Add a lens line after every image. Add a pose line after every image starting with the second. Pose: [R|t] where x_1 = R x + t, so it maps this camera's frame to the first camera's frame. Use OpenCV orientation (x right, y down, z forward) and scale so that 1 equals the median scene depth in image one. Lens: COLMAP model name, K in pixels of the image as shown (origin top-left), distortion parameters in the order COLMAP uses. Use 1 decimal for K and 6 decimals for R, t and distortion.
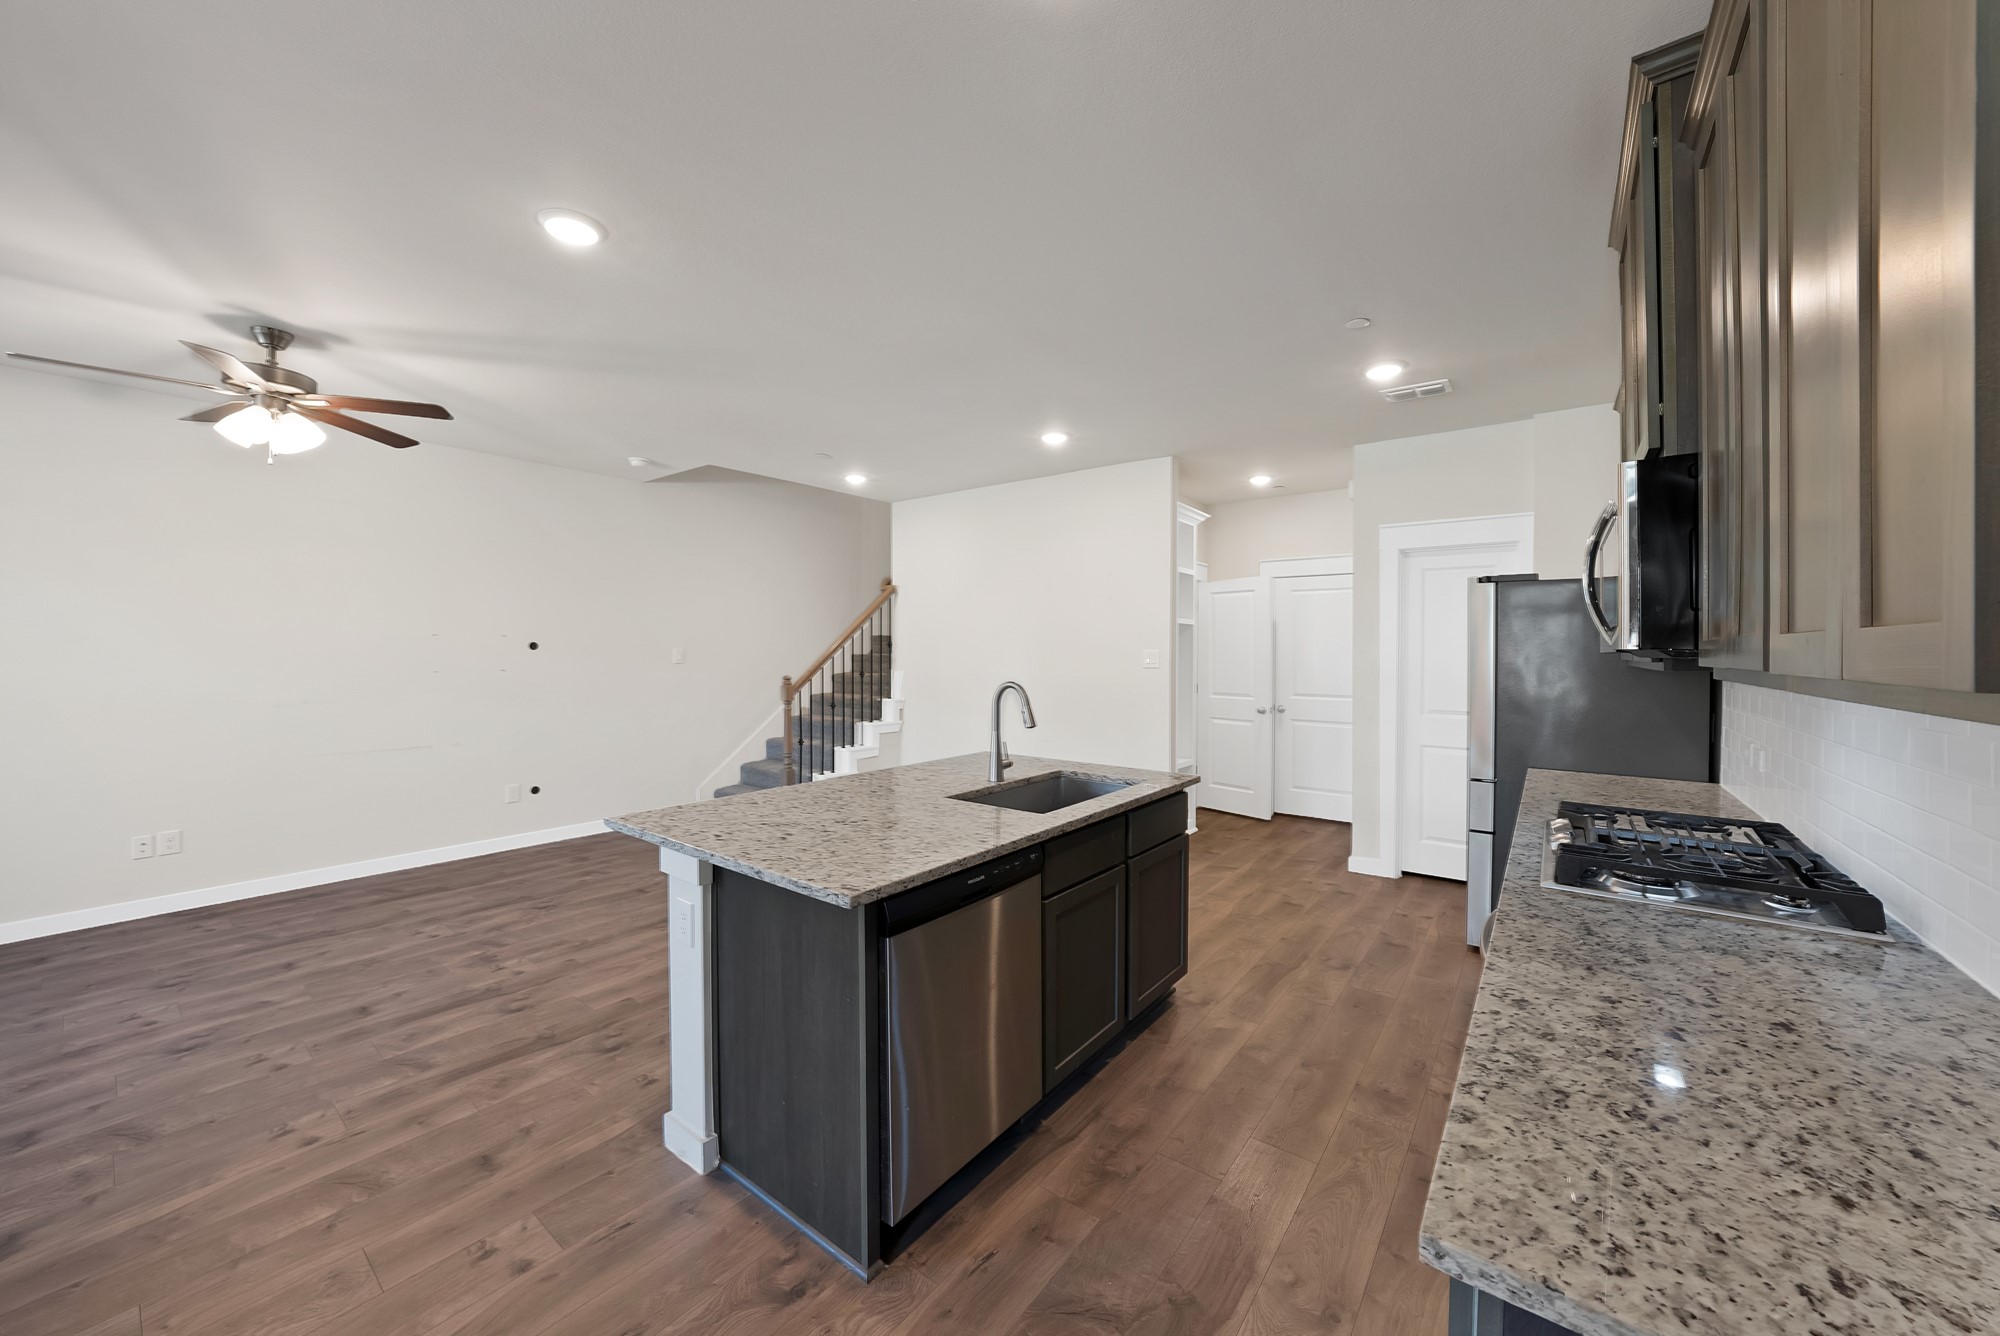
lens RADIAL K [[731.0, 0, 1008.4], [0, 731.0, 659.0], [0, 0, 1]] dist [-0.037120, 0.008488]
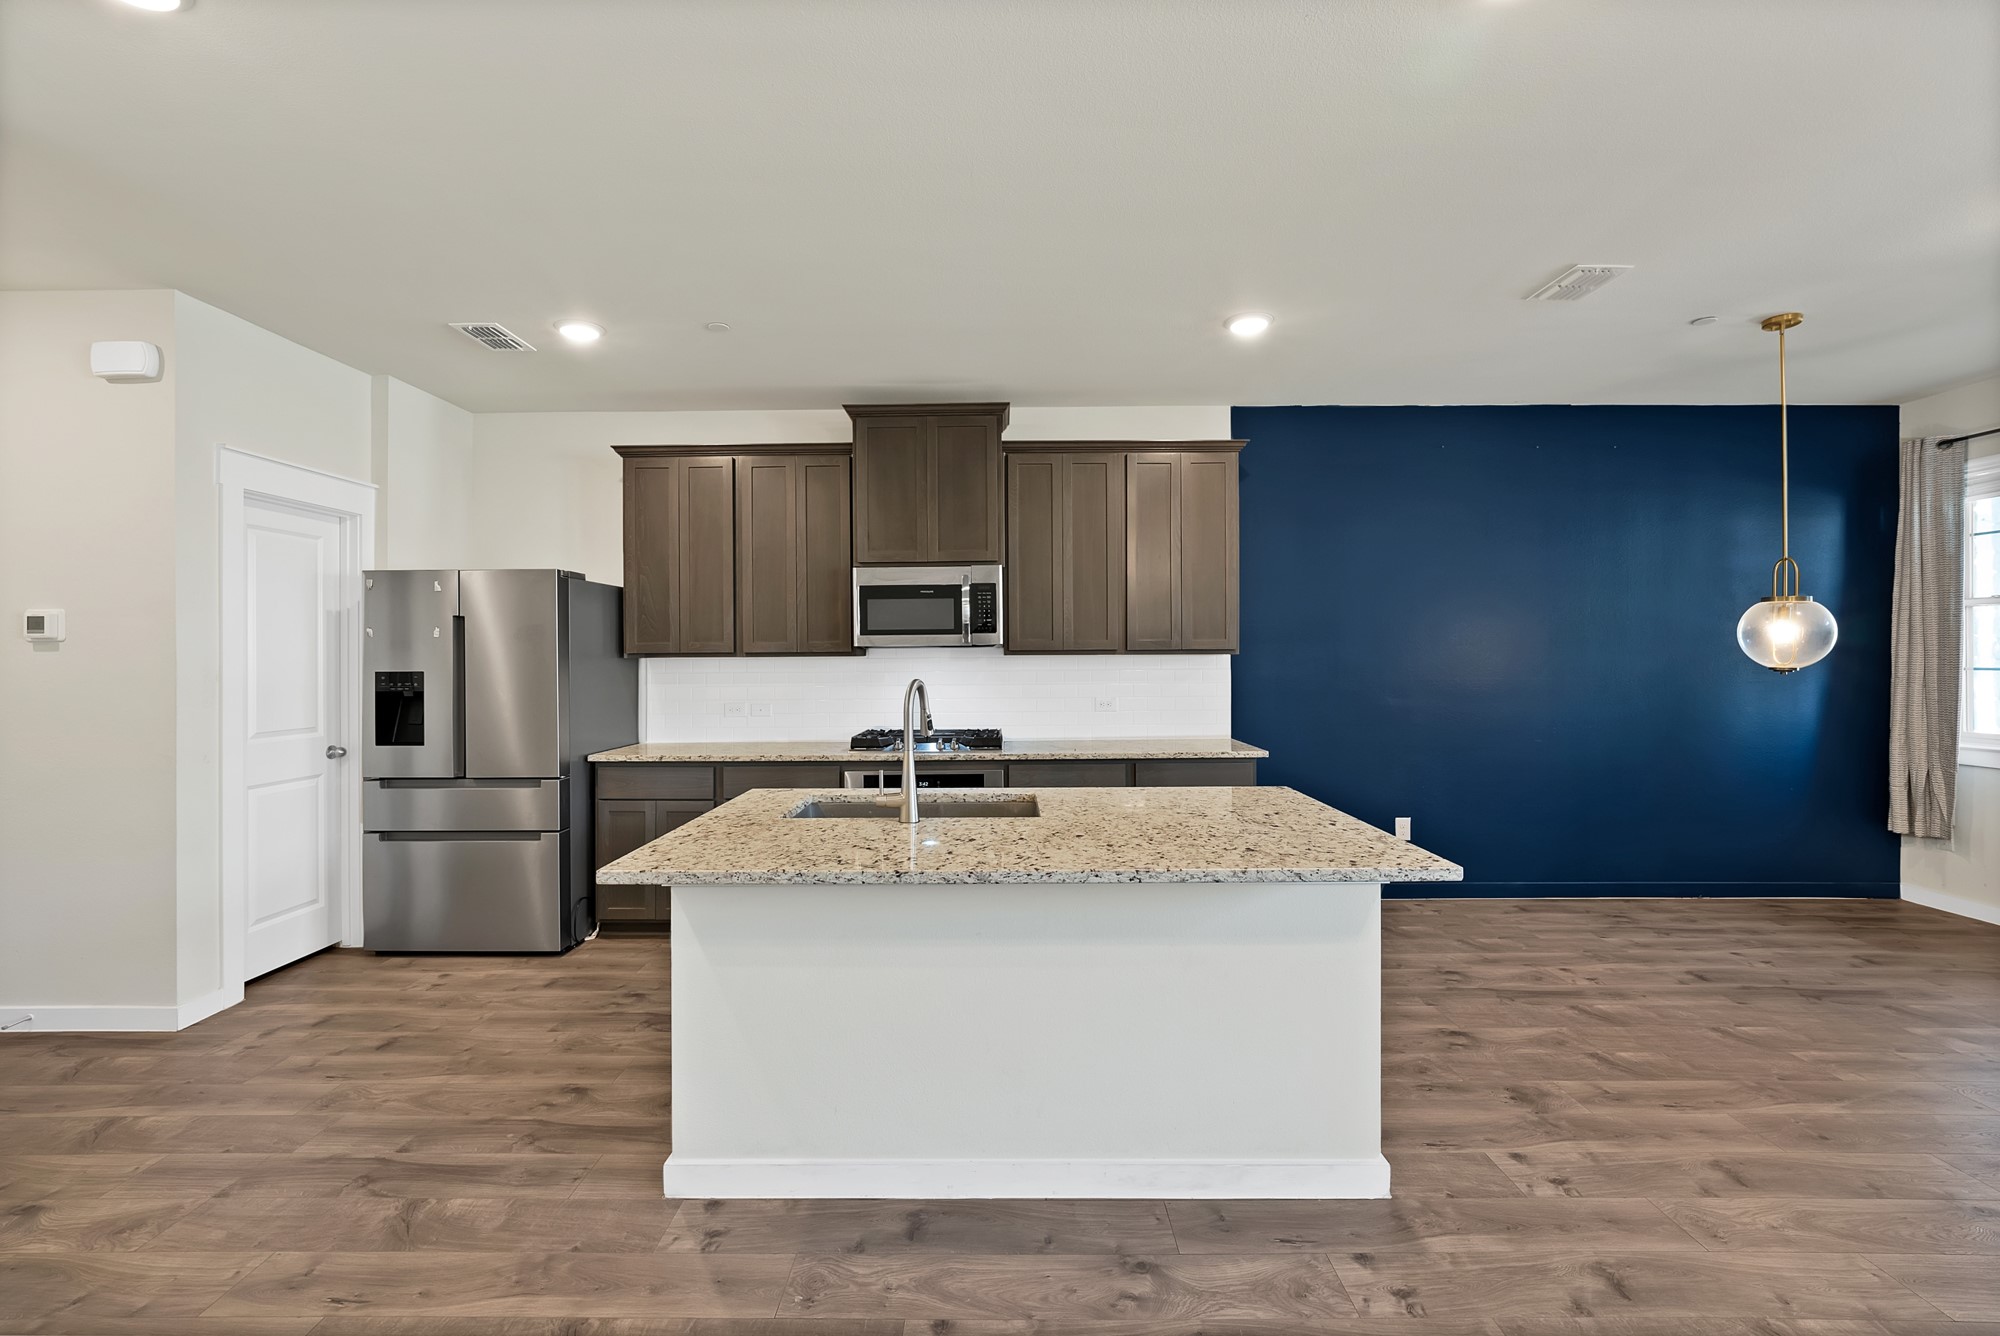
lens RADIAL K [[844.3, 0, 990.6], [0, 844.3, 653.5], [0, 0, 1]] dist [-0.016492, 0.005645]
pose [[-0.597631, 0.002440, 0.801767, -0.696023], [0.014006, 0.999875, 0.007397, -0.001887], [-0.801649, 0.015650, -0.597591, 1.370898]]
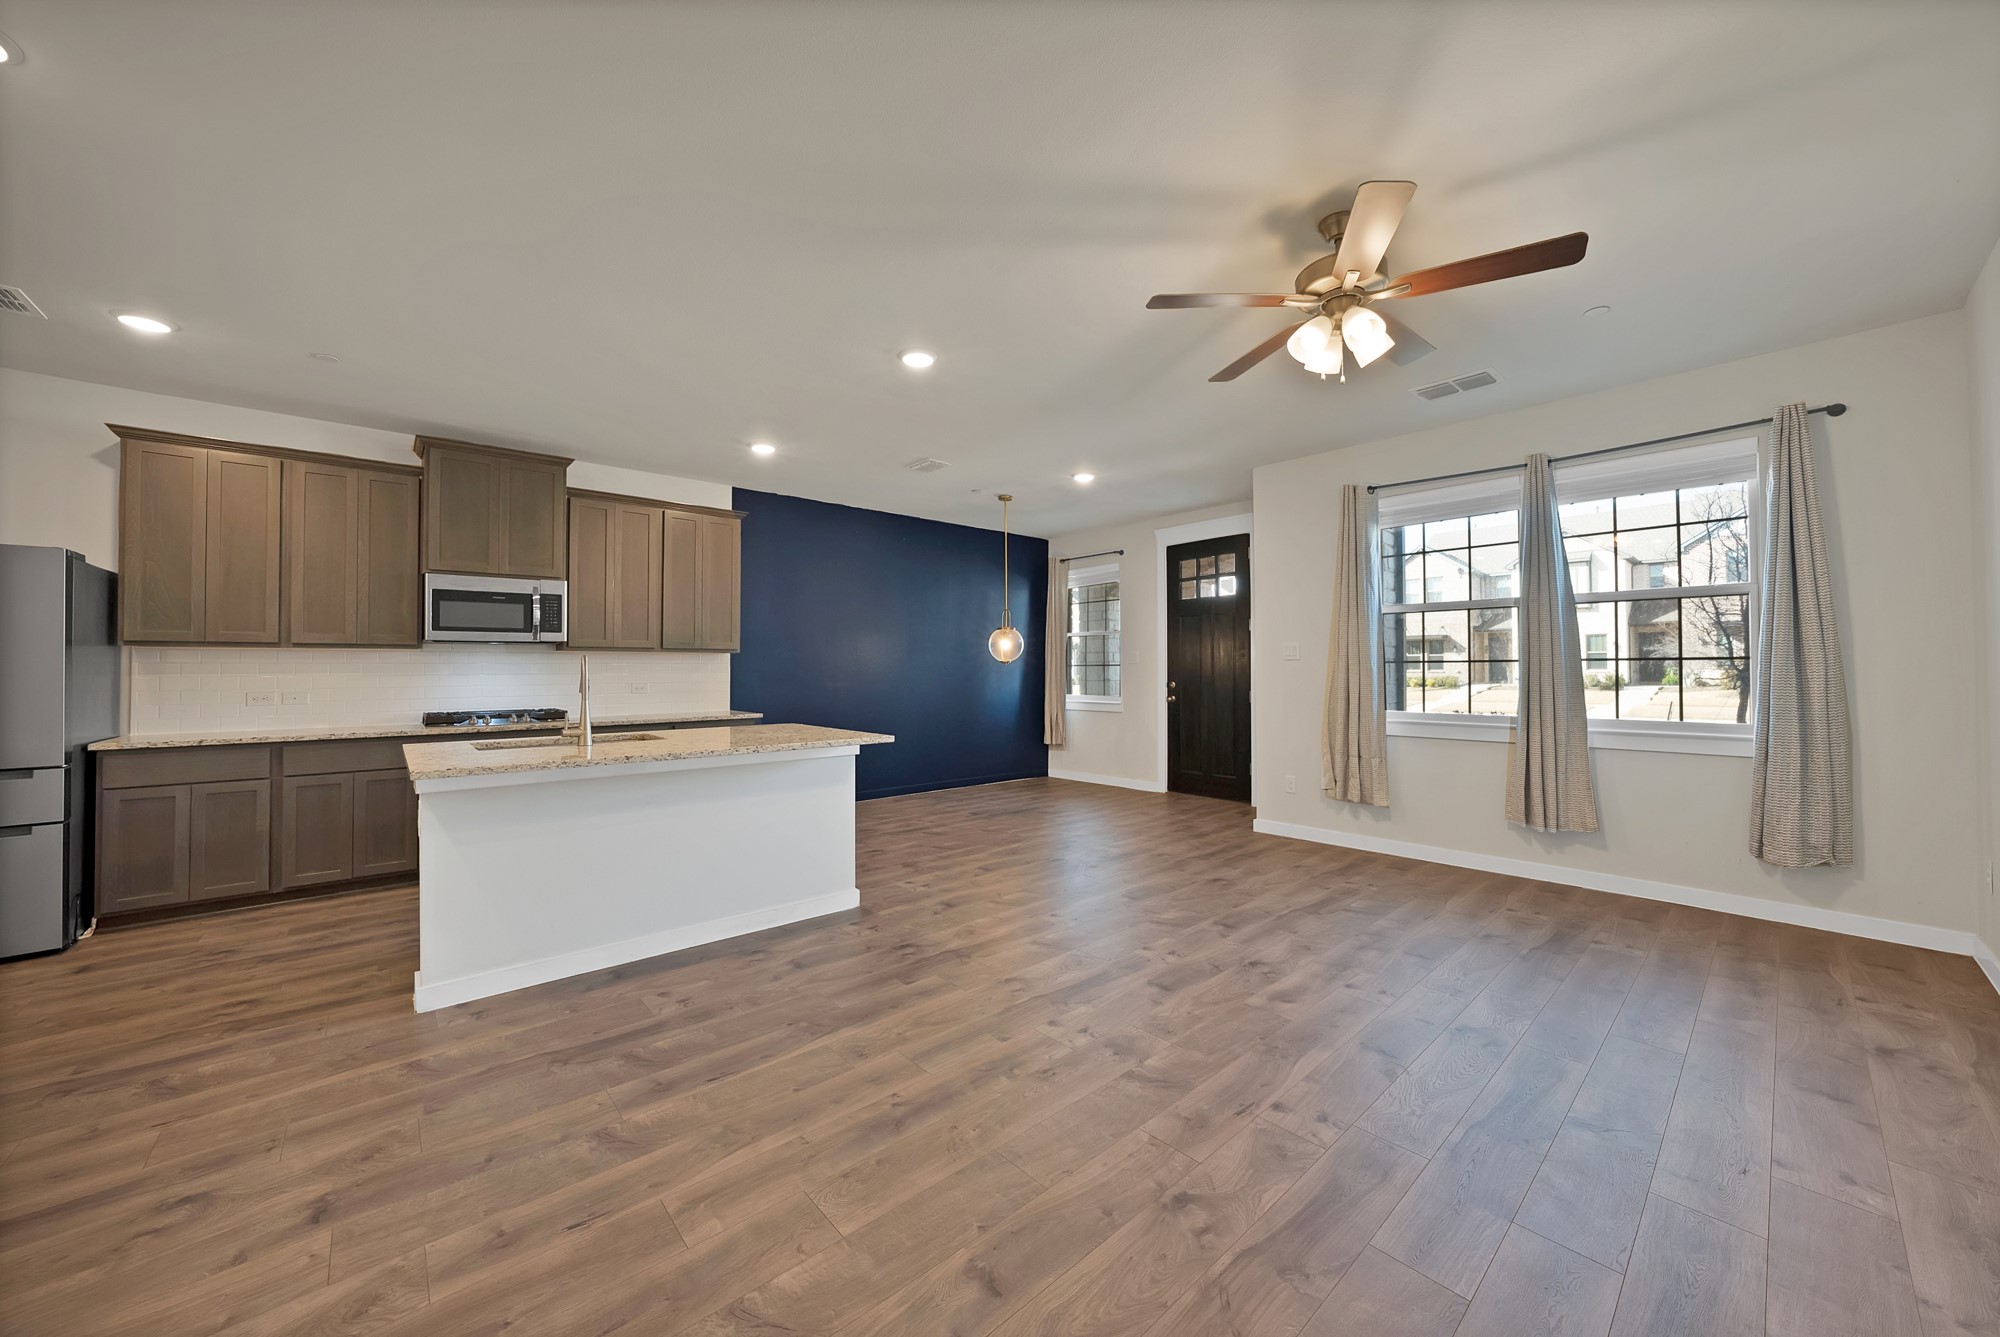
lens RADIAL K [[720.3, 0, 990.0], [0, 720.3, 660.3], [0, 0, 1]] dist [-0.011622, 0.000481]
pose [[-0.978832, 0.002176, 0.204655, -0.812351], [0.002504, 0.999996, 0.001341, 0.035420], [-0.204651, 0.001825, -0.978833, 1.870830]]
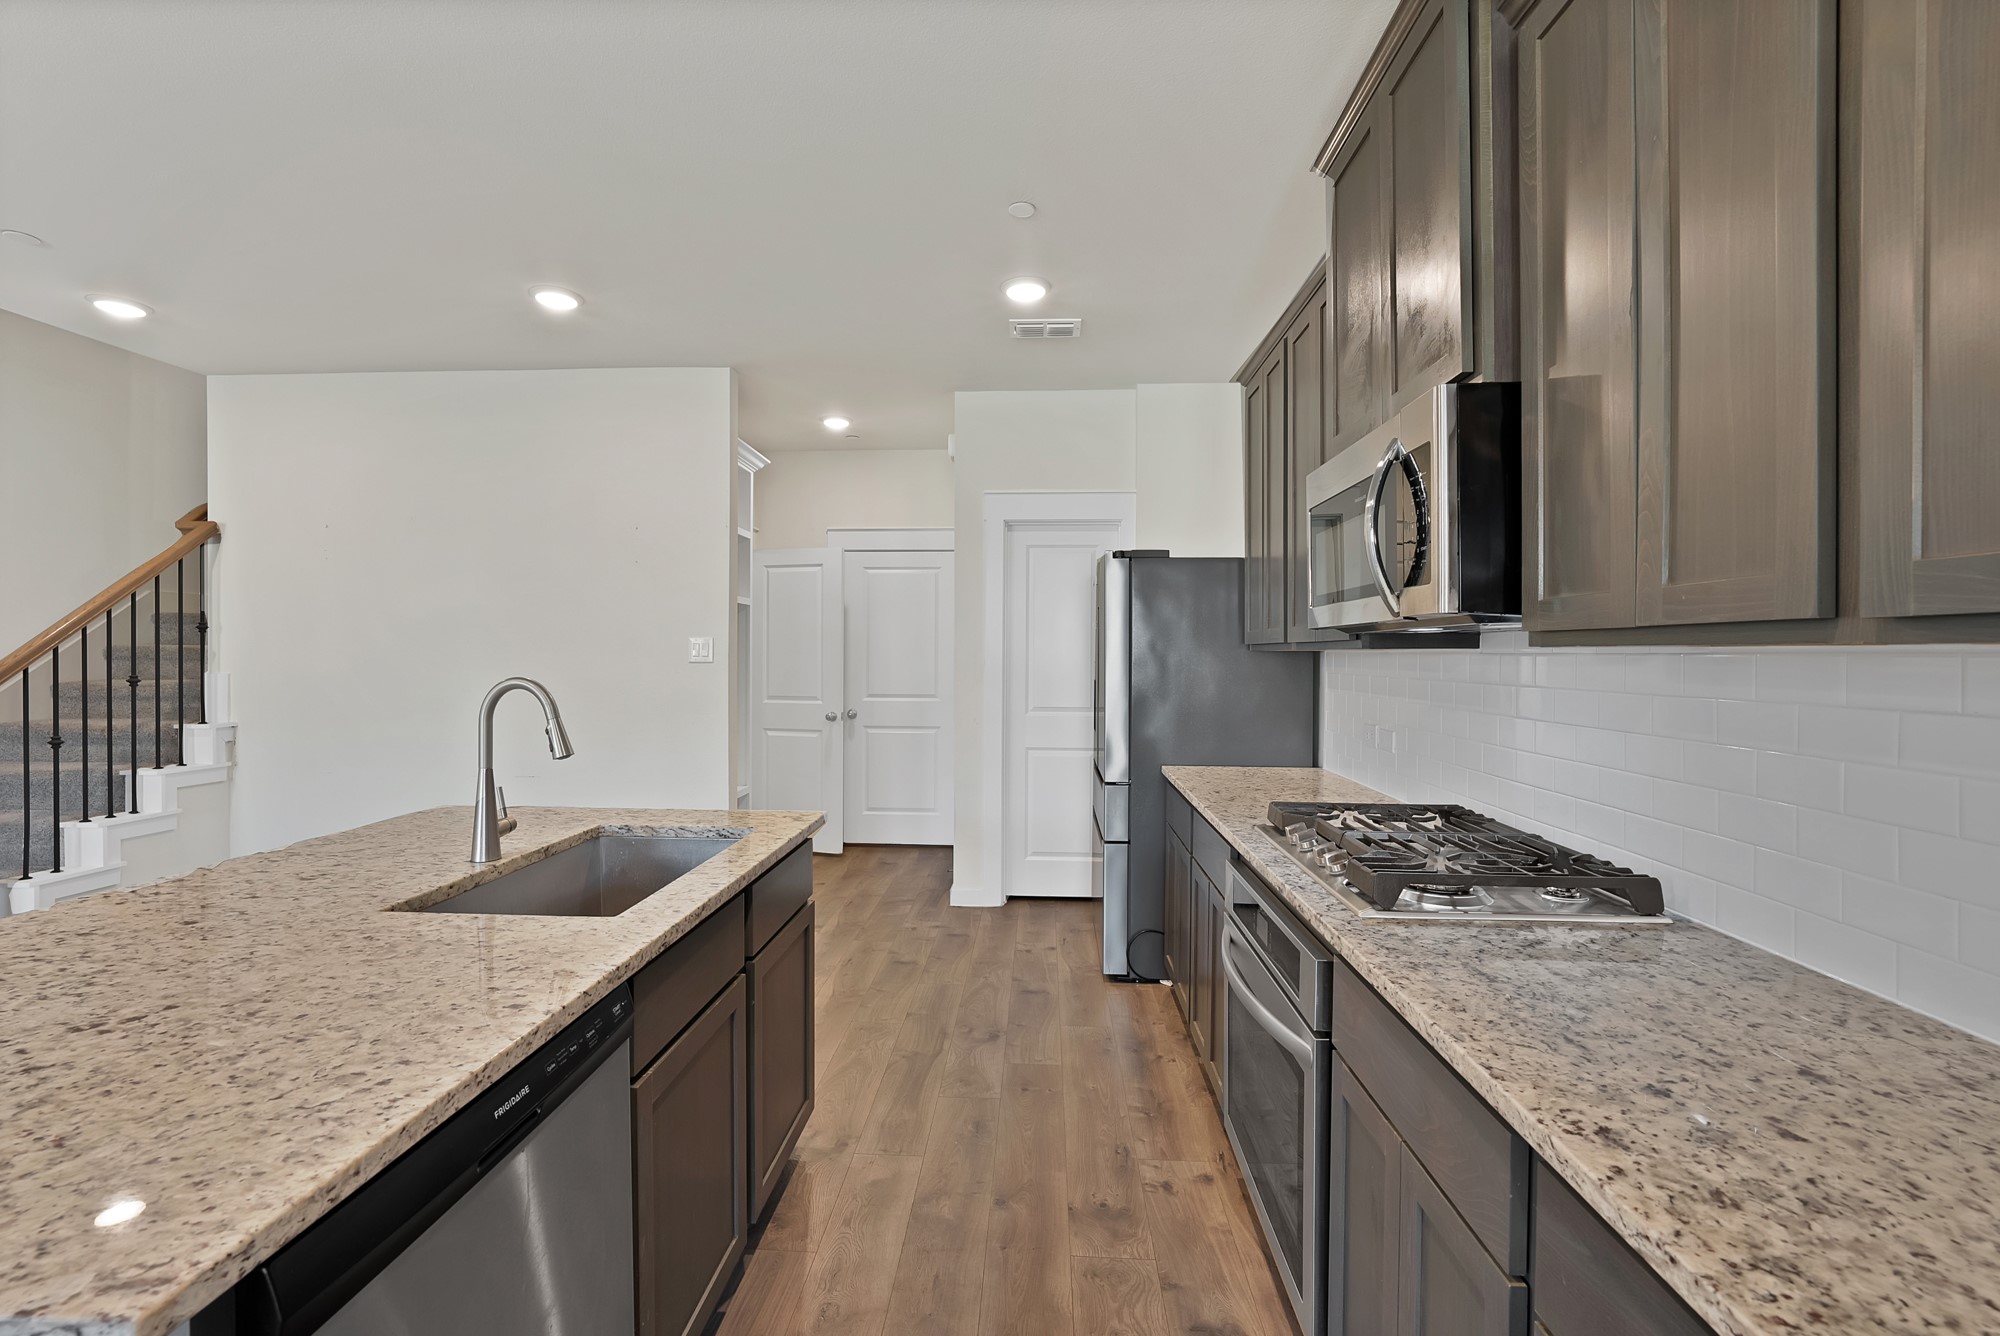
lens RADIAL K [[865.6, 0, 1001.7], [0, 865.6, 656.1], [0, 0, 1]] dist [-0.015221, 0.005777]
pose [[0.826027, -0.003915, 0.563616, -0.057489], [0.006735, 0.999973, -0.002924, 0.017691], [-0.563590, 0.006211, 0.826031, 0.235356]]
